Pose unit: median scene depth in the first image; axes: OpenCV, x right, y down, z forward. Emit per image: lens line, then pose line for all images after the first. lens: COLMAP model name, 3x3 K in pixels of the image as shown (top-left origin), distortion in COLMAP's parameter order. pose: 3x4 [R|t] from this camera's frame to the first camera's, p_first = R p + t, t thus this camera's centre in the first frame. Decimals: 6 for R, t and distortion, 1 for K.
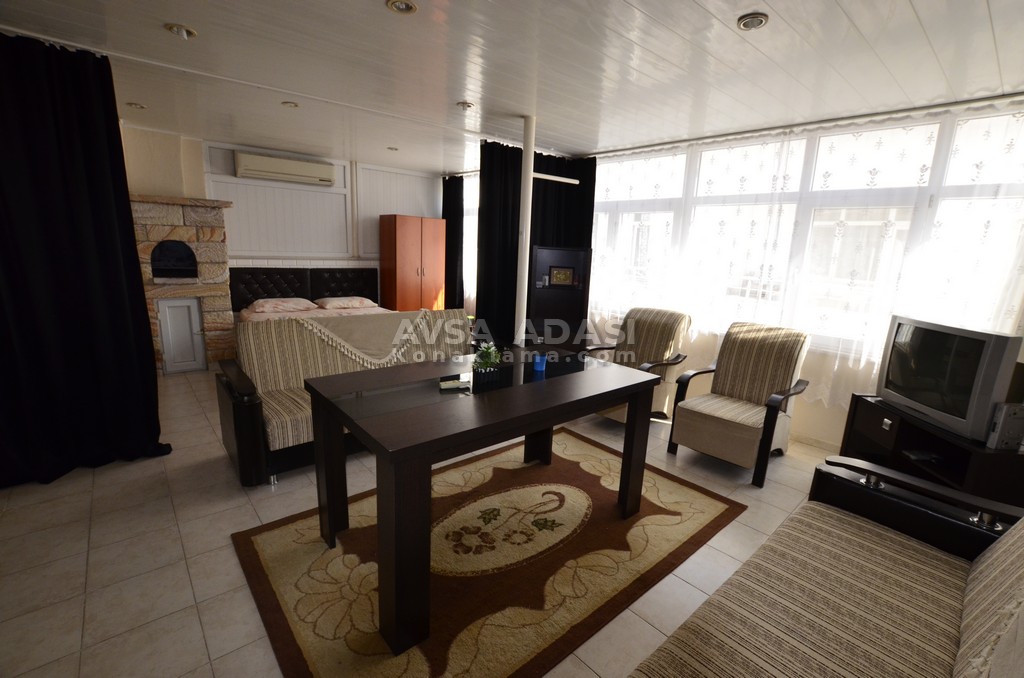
lens RADIAL K [[447.1, 0, 523.1], [0, 447.1, 343.5], [0, 0, 1]] dist [-0.033676, 0.006184]
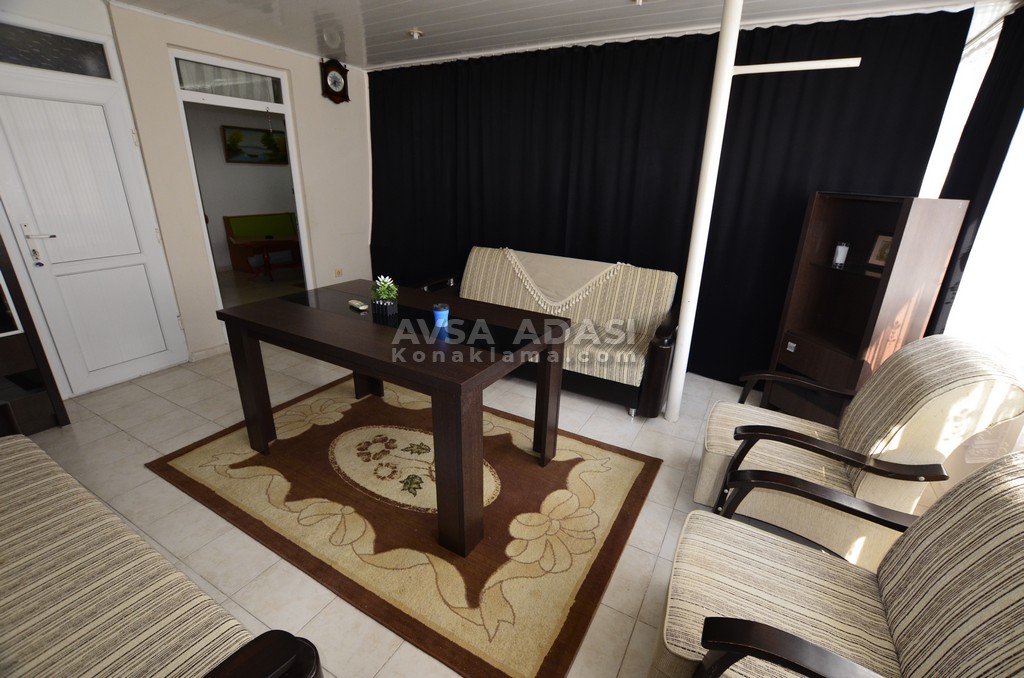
lens RADIAL K [[447.1, 0, 520.2], [0, 447.1, 338.8], [0, 0, 1]] dist [-0.033676, 0.006184]
pose [[0.336547, 0.290994, -0.895577, 0.849452], [-0.216803, 0.949450, 0.227027, -0.142740], [0.916369, 0.117759, 0.382623, 0.783420]]
